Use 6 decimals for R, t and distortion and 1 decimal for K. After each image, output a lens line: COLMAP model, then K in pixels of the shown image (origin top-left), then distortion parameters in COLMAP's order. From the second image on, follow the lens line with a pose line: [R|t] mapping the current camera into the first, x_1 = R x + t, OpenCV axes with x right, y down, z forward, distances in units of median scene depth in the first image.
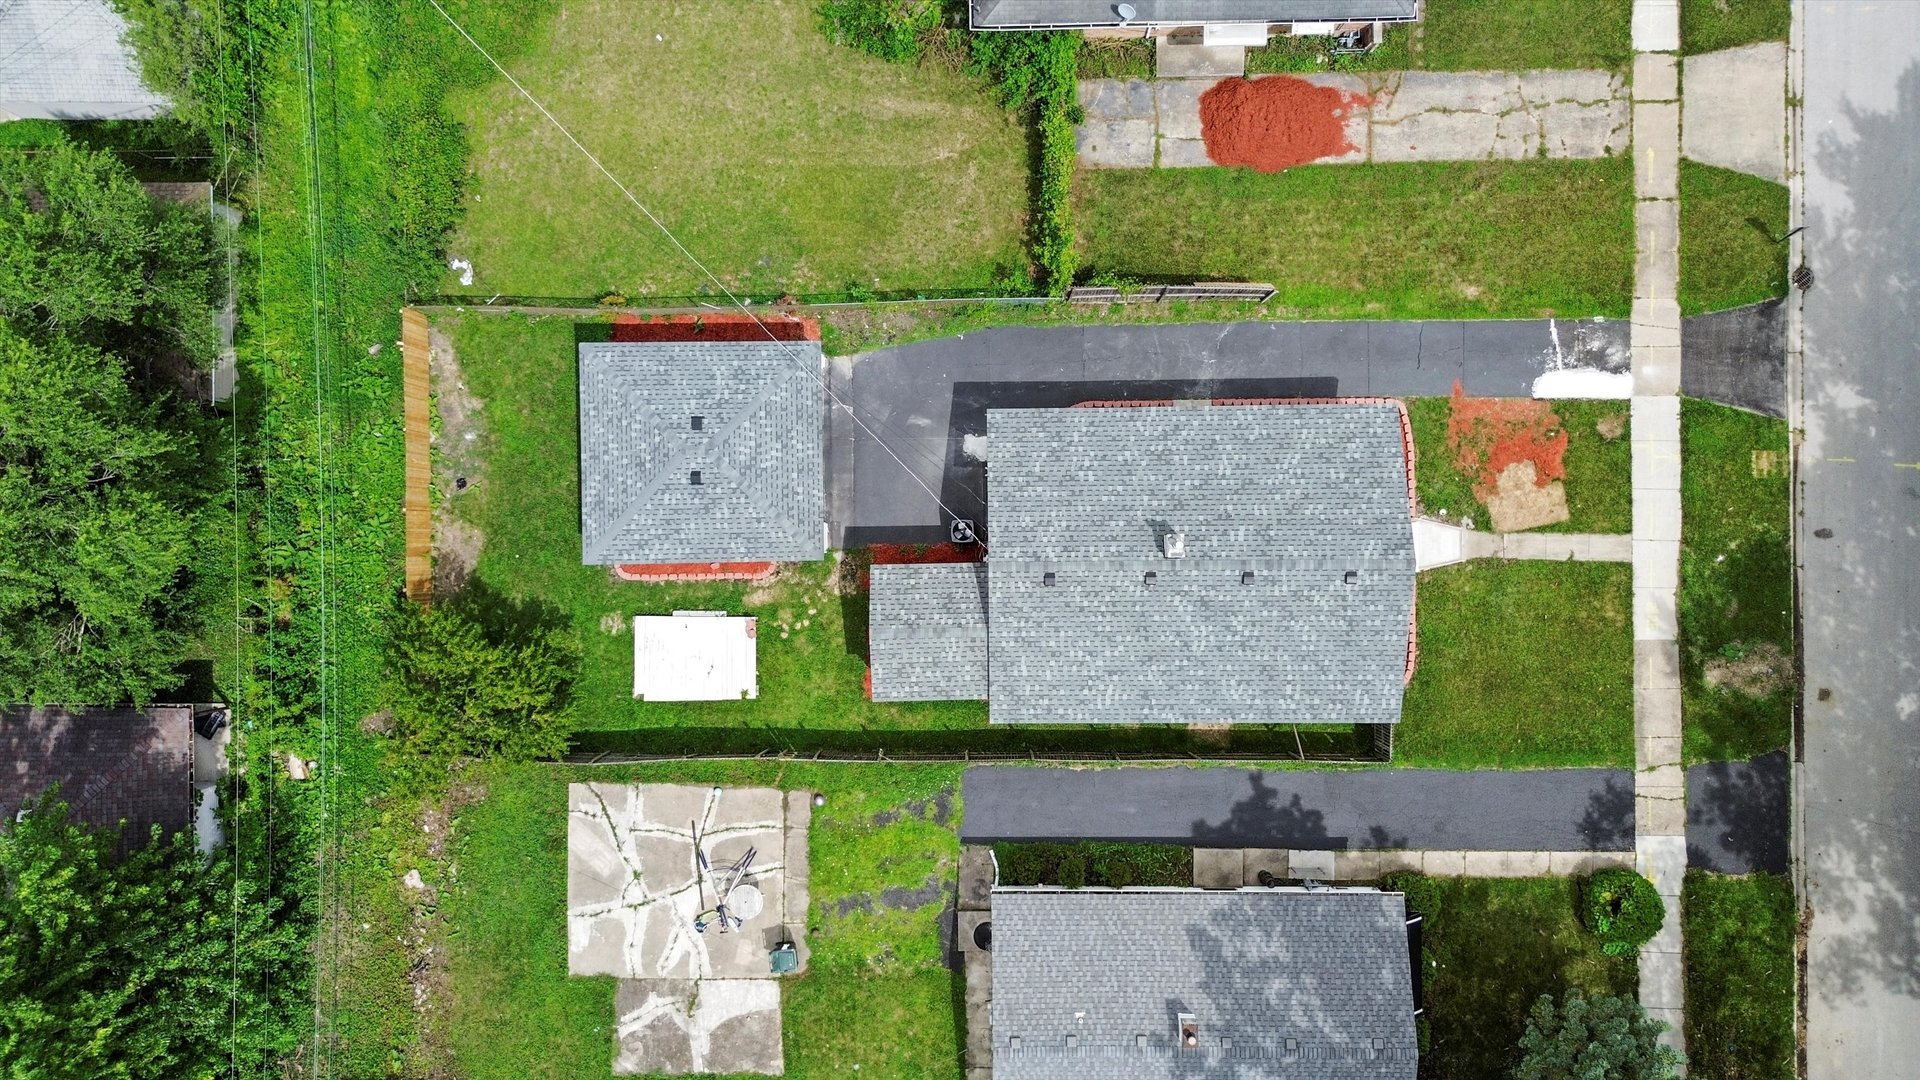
lens RADIAL K [[1366.0, 0, 960.2], [0, 1366.0, 541.9], [0, 0, 1]] dist [0.038120, -0.025406]
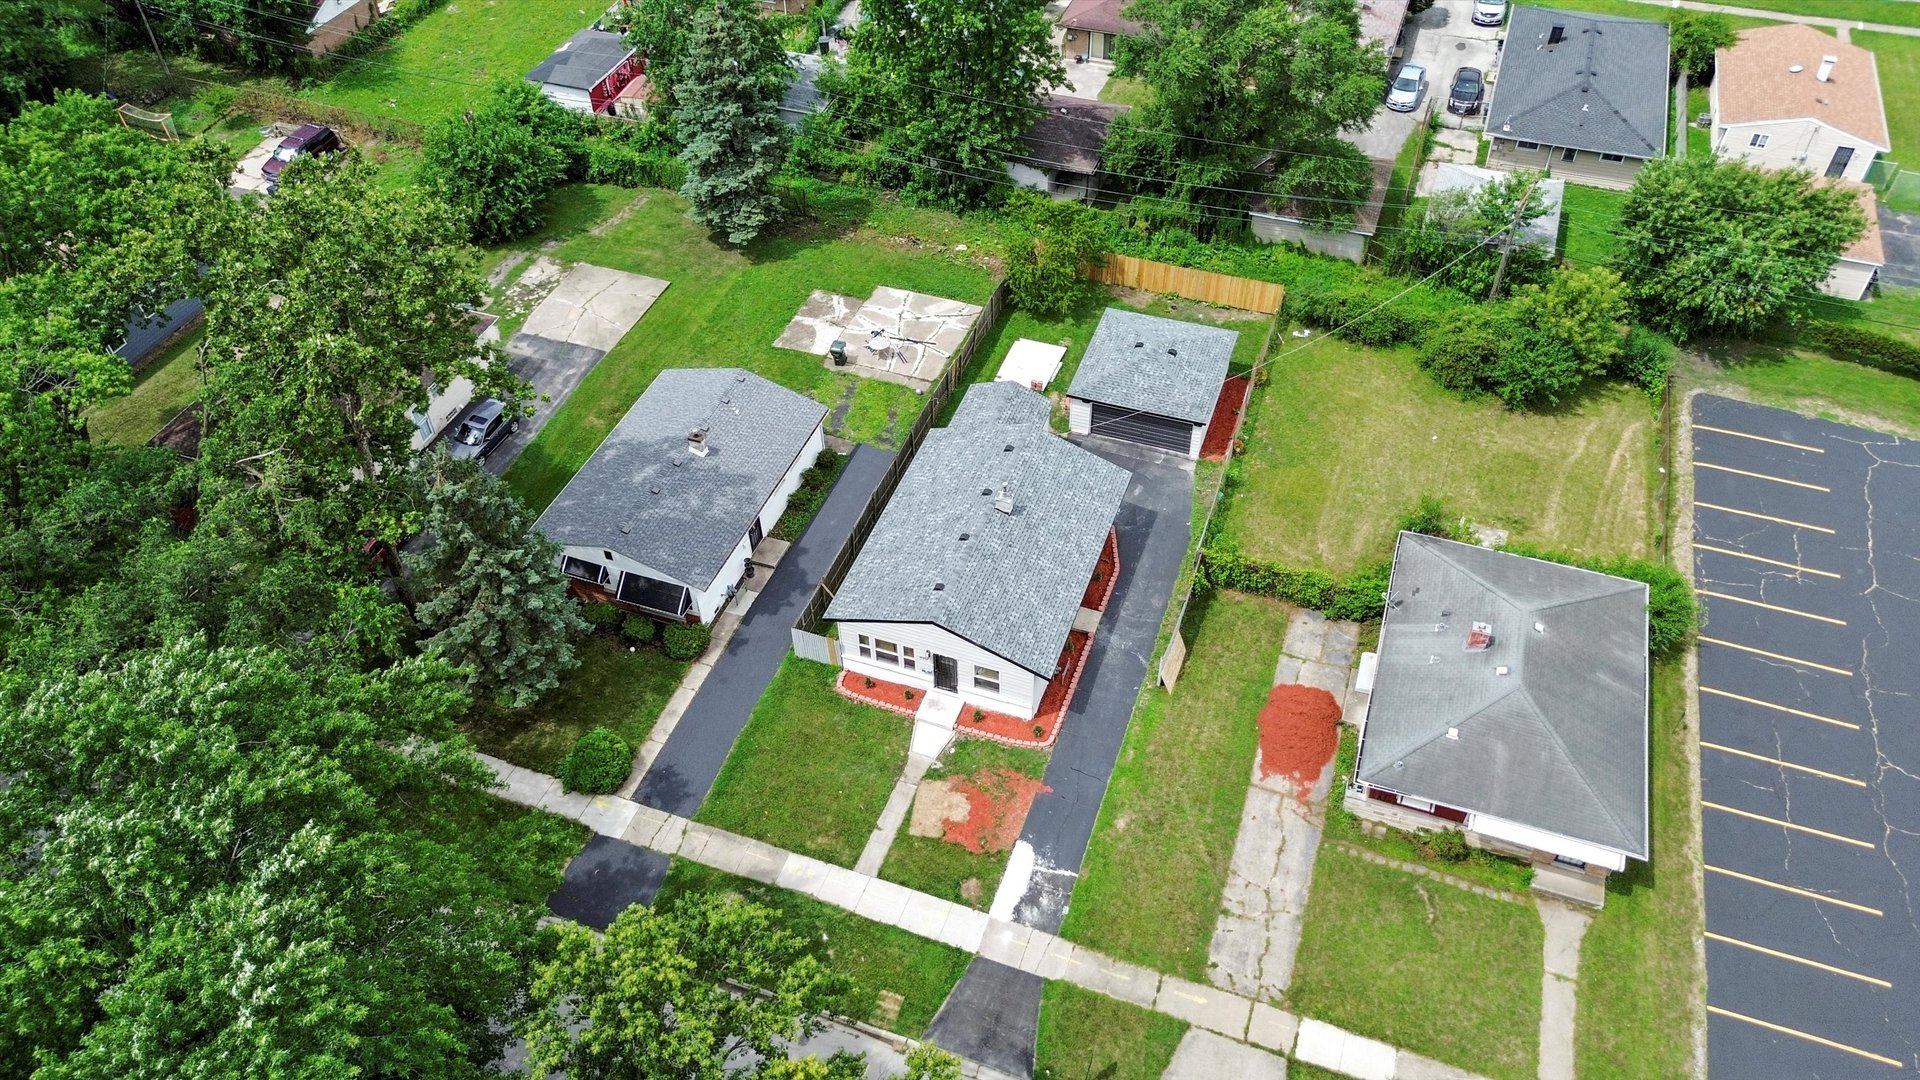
lens RADIAL K [[1366.0, 0, 960.4], [0, 1366.0, 546.7], [0, 0, 1]] dist [0.038120, -0.025406]
pose [[-0.347449, 0.680450, -0.645187, 1.006415], [-0.937498, -0.237853, 0.254013, -0.292828], [0.019384, 0.693119, 0.720563, -0.001610]]
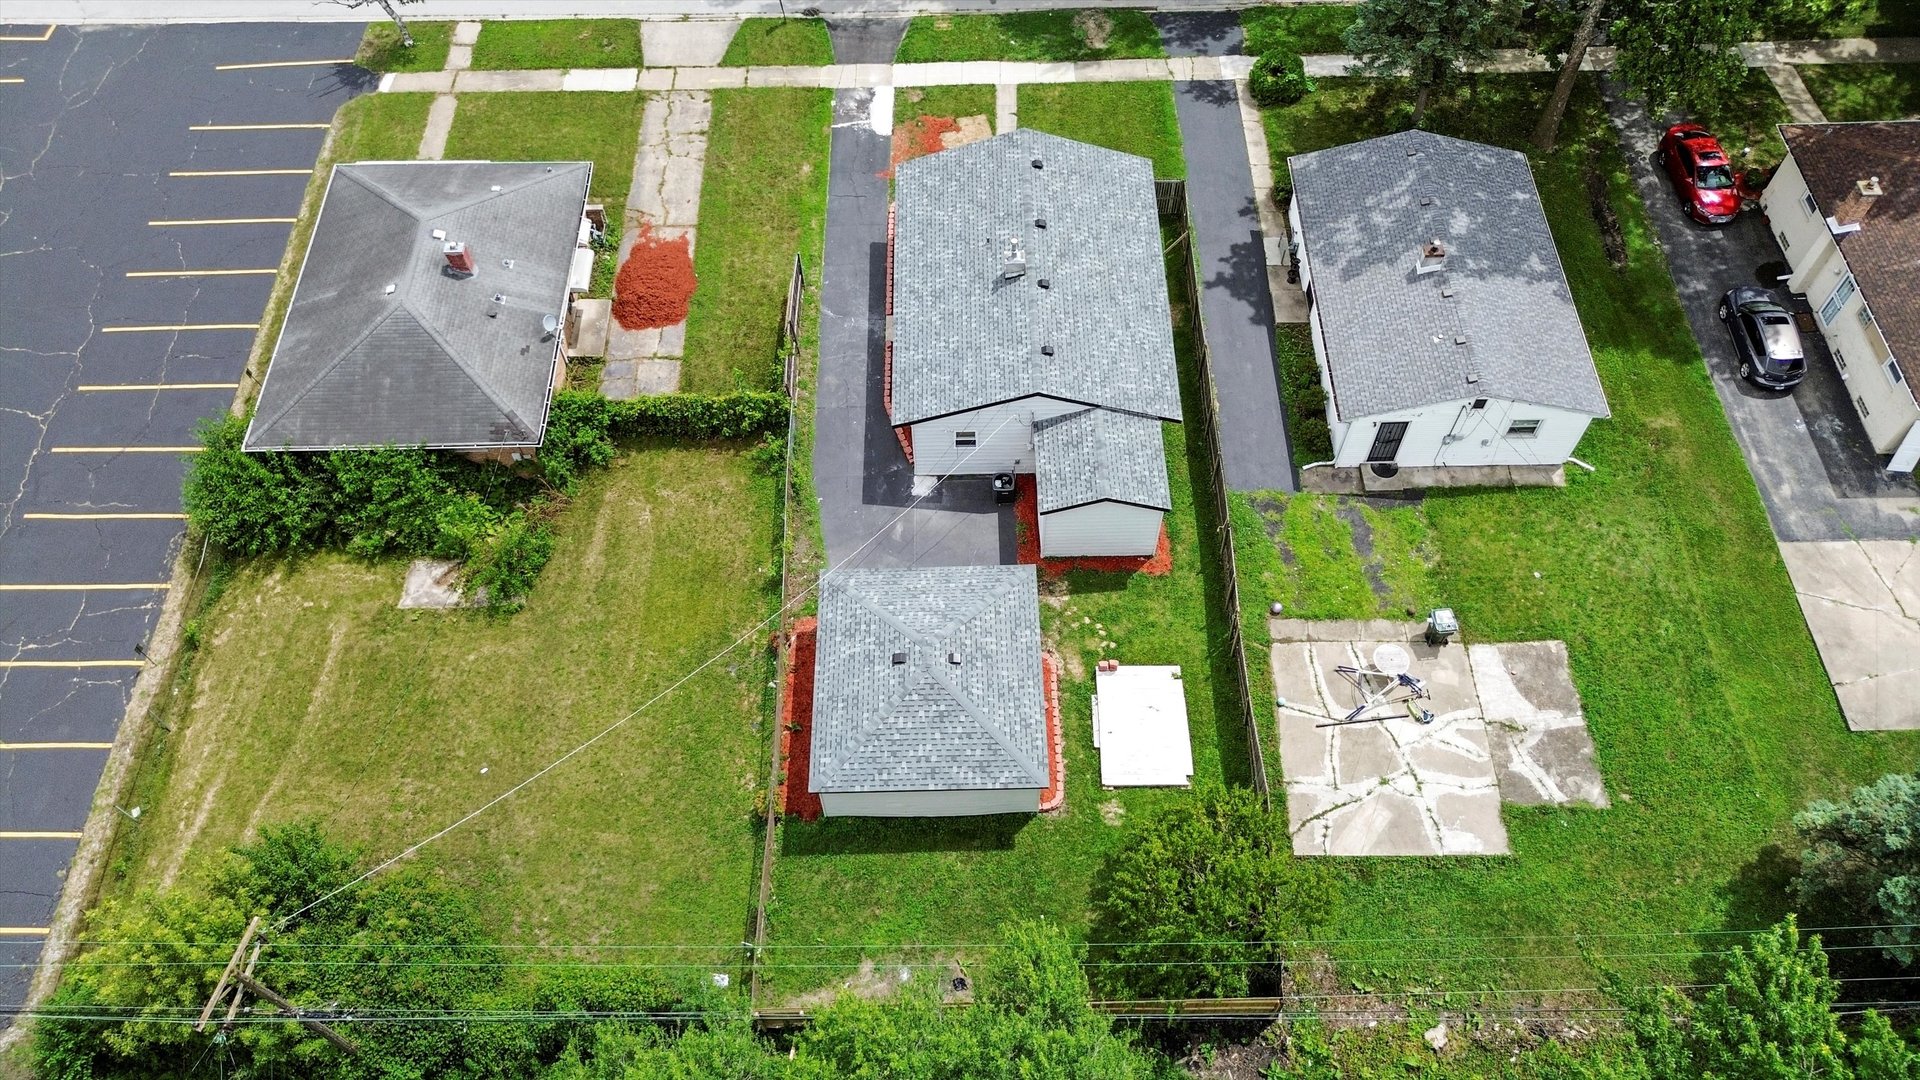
lens RADIAL K [[1366.0, 0, 955.8], [0, 1366.0, 535.3], [0, 0, 1]] dist [0.038120, -0.025406]
pose [[-0.000956, -0.832807, 0.553562, -0.609105], [0.999842, -0.010630, -0.014266, -0.029958], [0.017765, 0.553461, 0.832686, 0.135983]]
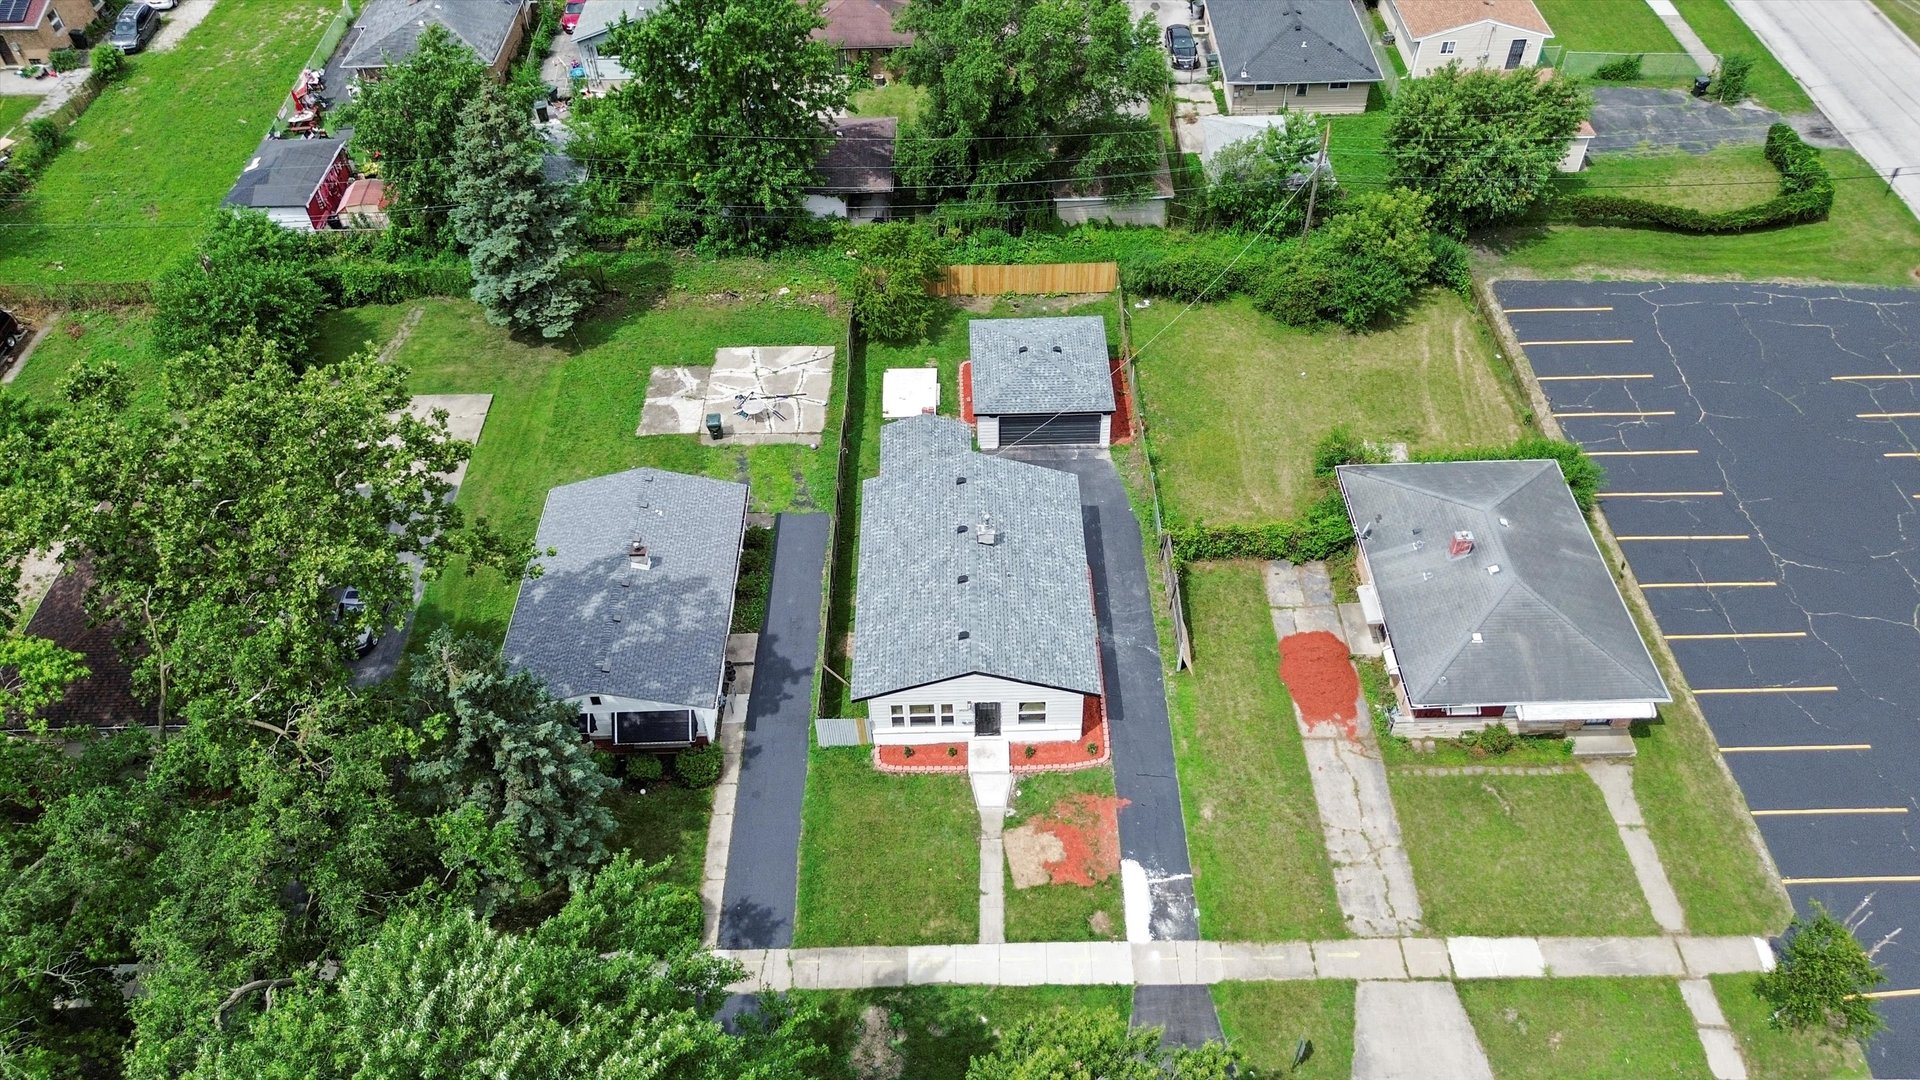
lens RADIAL K [[1366.0, 0, 962.4], [0, 1366.0, 547.2], [0, 0, 1]] dist [0.038120, -0.025406]
pose [[0.004929, 0.726347, -0.687311, 1.010493], [-0.999812, 0.016482, 0.010247, 0.011580], [0.018771, 0.687131, 0.726291, -0.013166]]
